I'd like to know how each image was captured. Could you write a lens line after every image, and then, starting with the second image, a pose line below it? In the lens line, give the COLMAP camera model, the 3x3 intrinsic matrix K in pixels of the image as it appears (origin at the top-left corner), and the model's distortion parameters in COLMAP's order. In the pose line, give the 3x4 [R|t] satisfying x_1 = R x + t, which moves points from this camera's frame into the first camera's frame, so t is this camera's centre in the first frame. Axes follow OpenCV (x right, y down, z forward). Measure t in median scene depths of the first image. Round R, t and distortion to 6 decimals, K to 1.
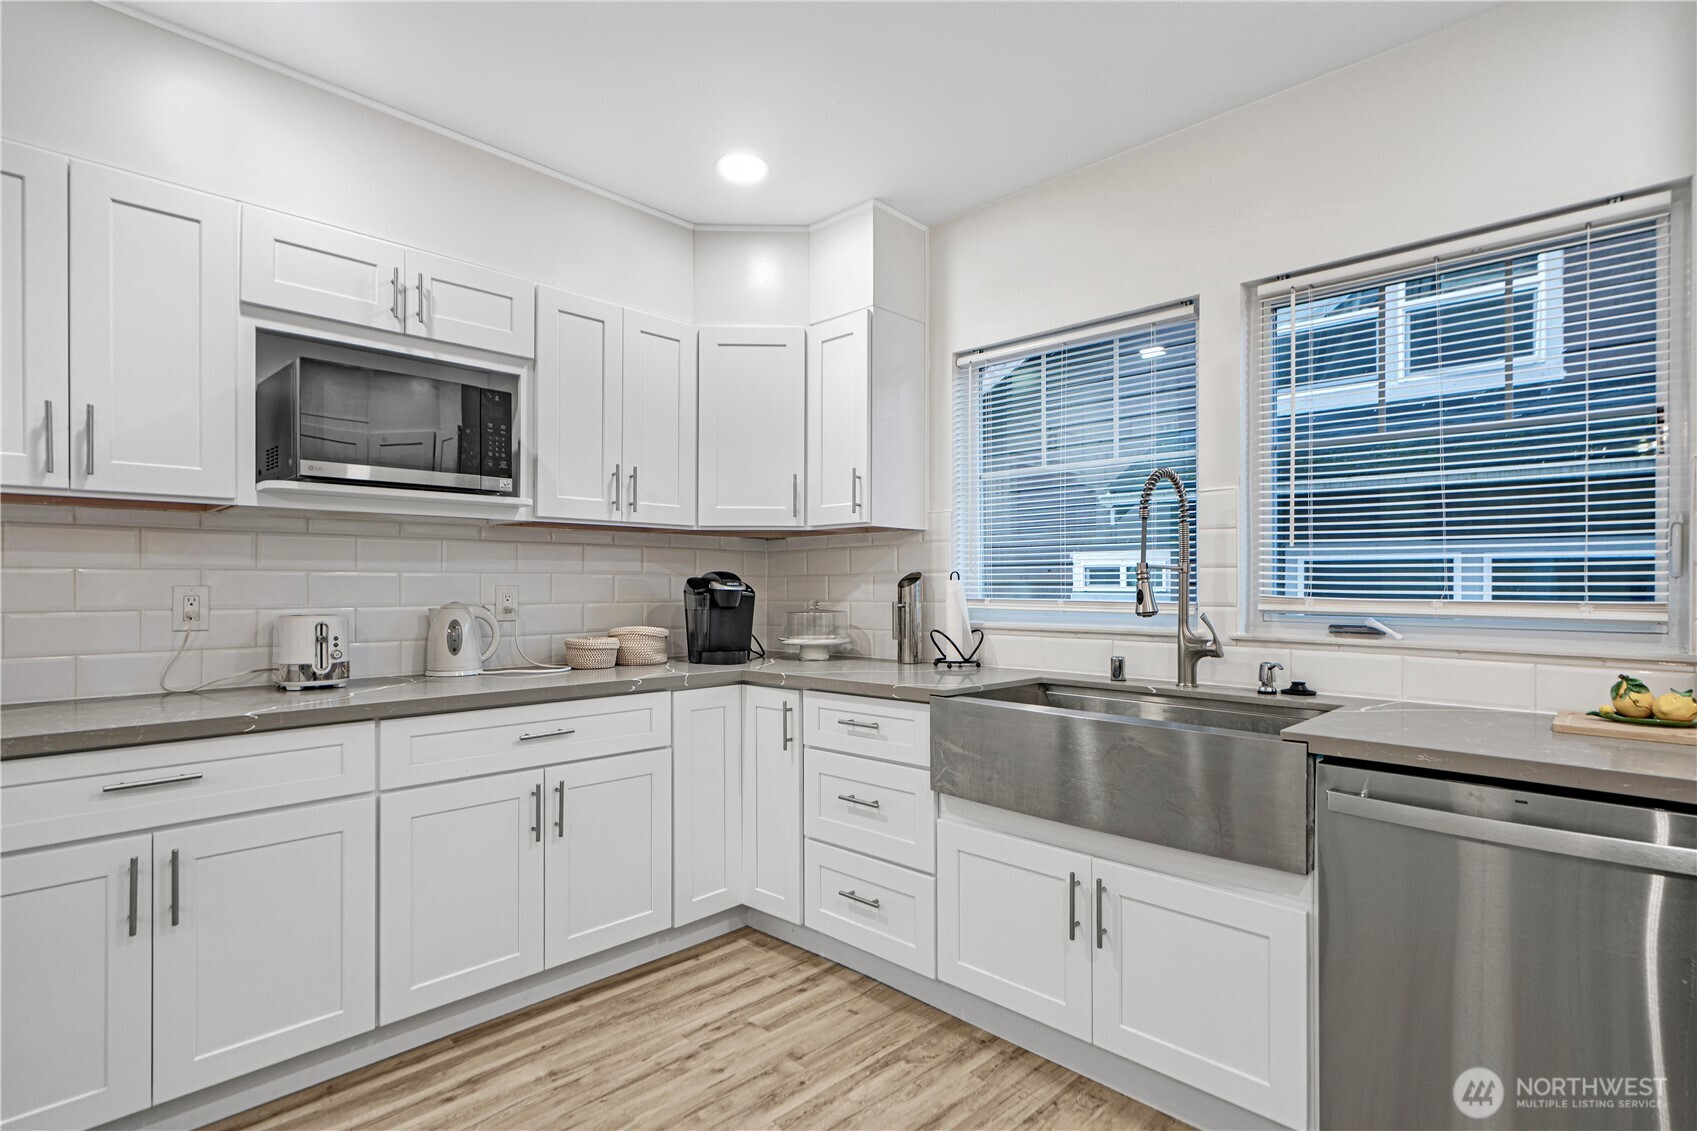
lens RADIAL K [[841.5, 0, 844.1], [0, 841.5, 570.8], [0, 0, 1]] dist [0.011213, -0.000260]
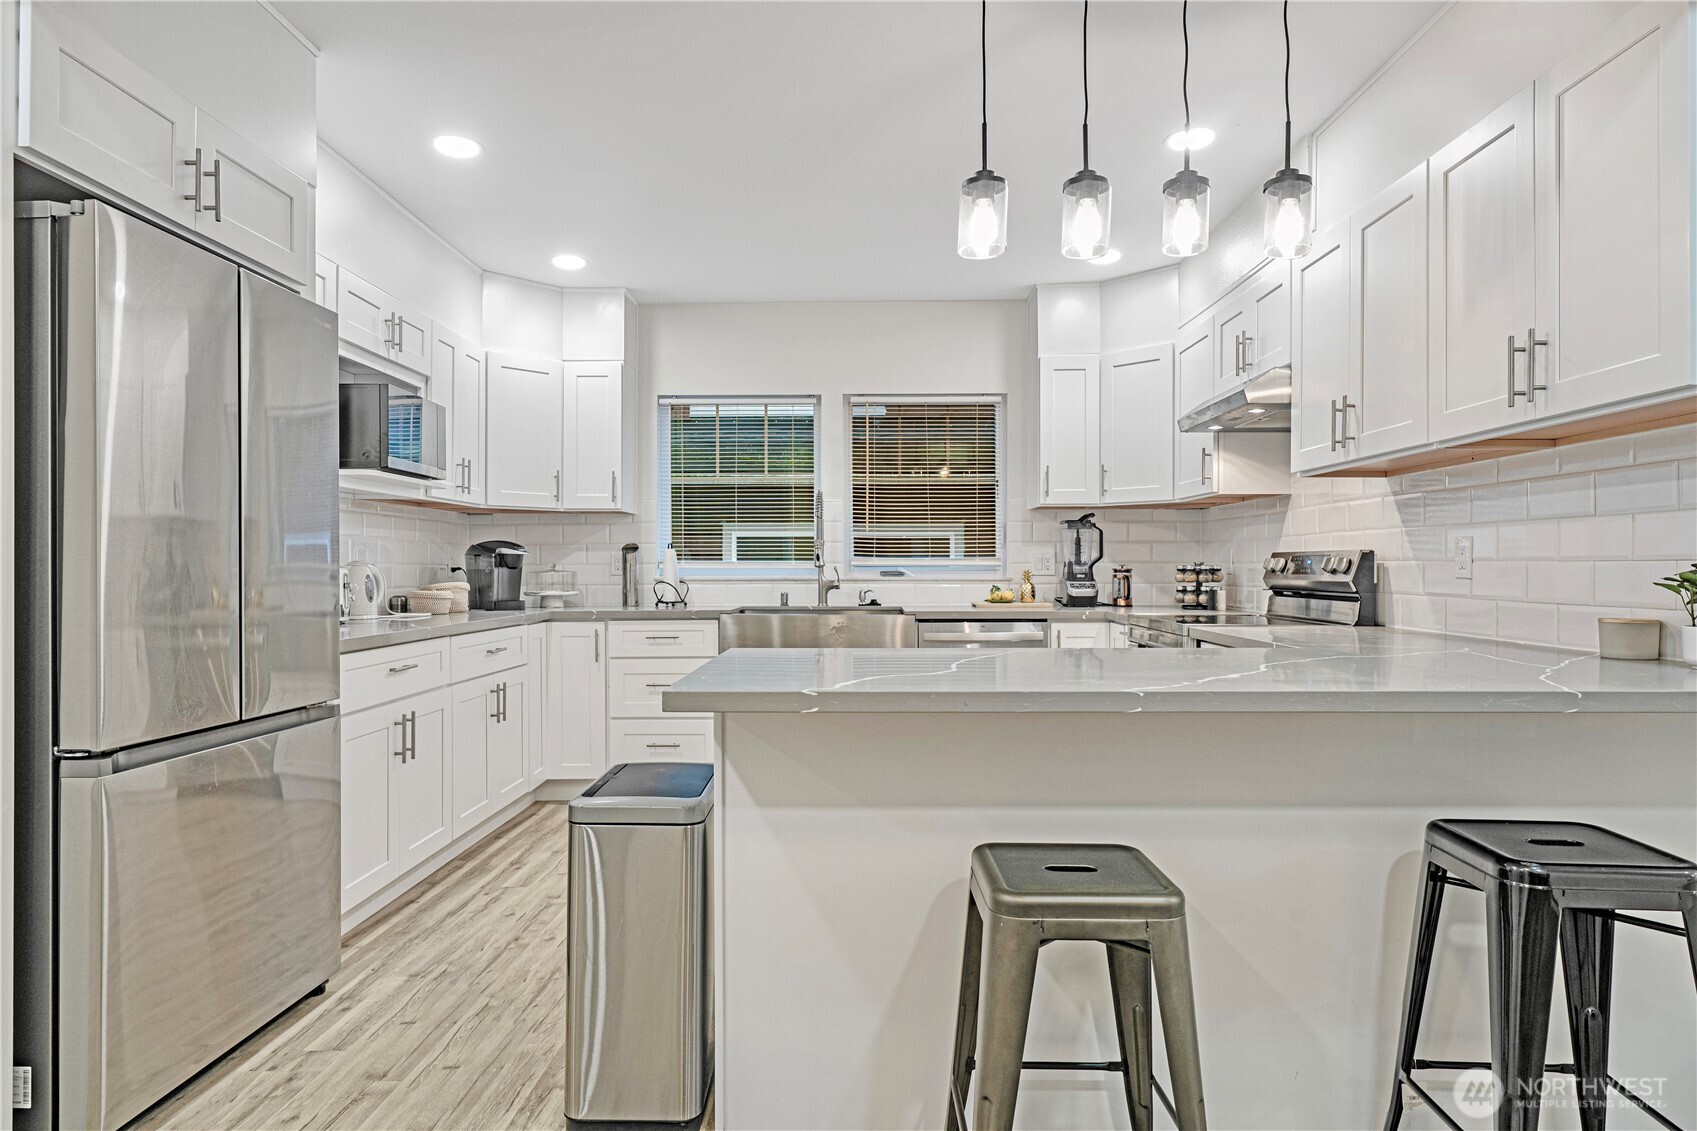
lens RADIAL K [[1014.6, 0, 848.2], [0, 1014.6, 563.1], [0, 0, 1]] dist [0.001819, -0.000091]
pose [[0.720835, 0.000077, 0.693107, -1.113455], [-0.008900, 0.999919, 0.009145, 0.021295], [-0.693050, -0.012761, 0.720777, -0.666781]]
